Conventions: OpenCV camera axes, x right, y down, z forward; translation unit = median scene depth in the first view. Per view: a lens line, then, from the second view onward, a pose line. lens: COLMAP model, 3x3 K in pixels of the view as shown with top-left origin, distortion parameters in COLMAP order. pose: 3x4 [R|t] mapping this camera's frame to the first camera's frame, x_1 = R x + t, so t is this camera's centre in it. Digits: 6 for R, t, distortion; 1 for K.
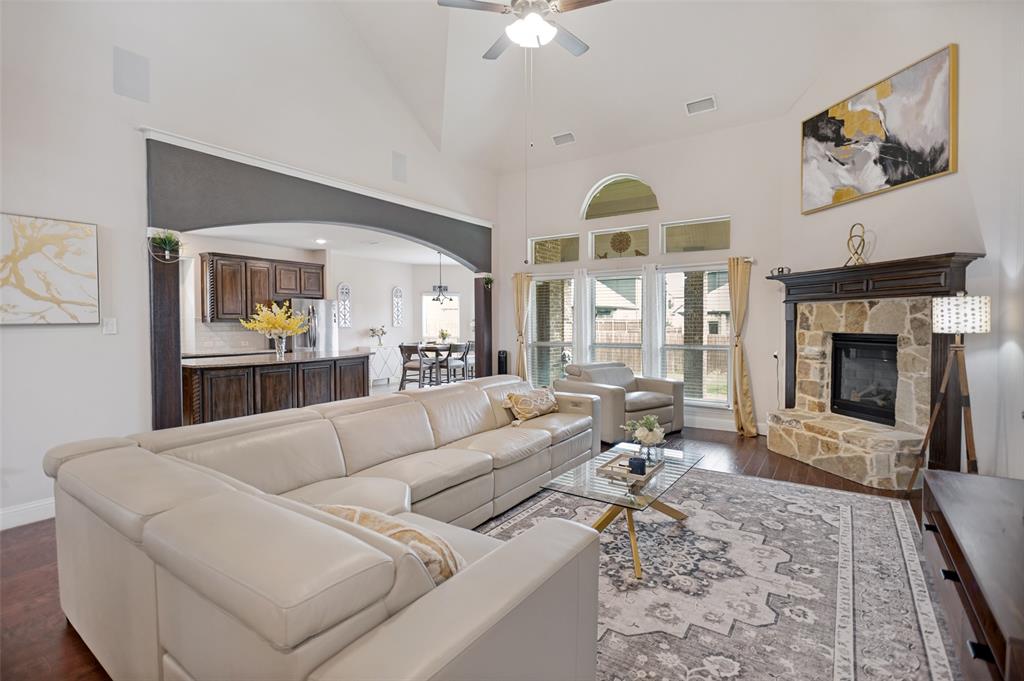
lens RADIAL K [[484.9, 0, 507.6], [0, 484.9, 334.9], [0, 0, 1]] dist [-0.017398, 0.000957]
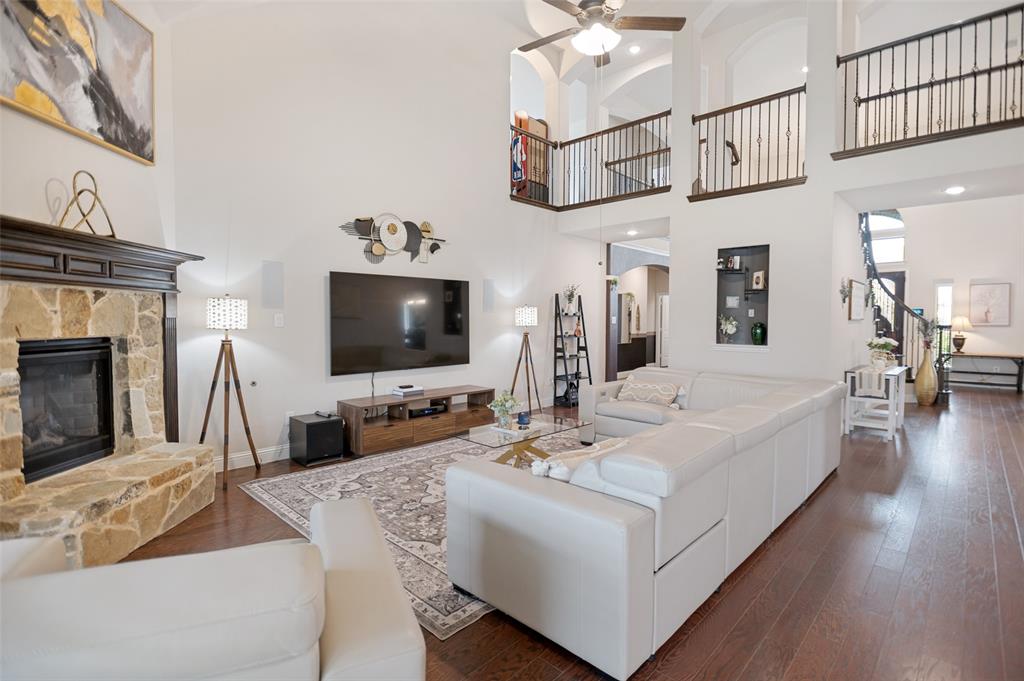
lens RADIAL K [[484.9, 0, 507.6], [0, 484.9, 334.9], [0, 0, 1]] dist [-0.017398, 0.000957]
pose [[-0.986116, -0.008021, 0.165863, 0.051205], [0.001488, 0.998366, 0.057123, -0.049473], [-0.166050, 0.056577, -0.984493, 1.761070]]
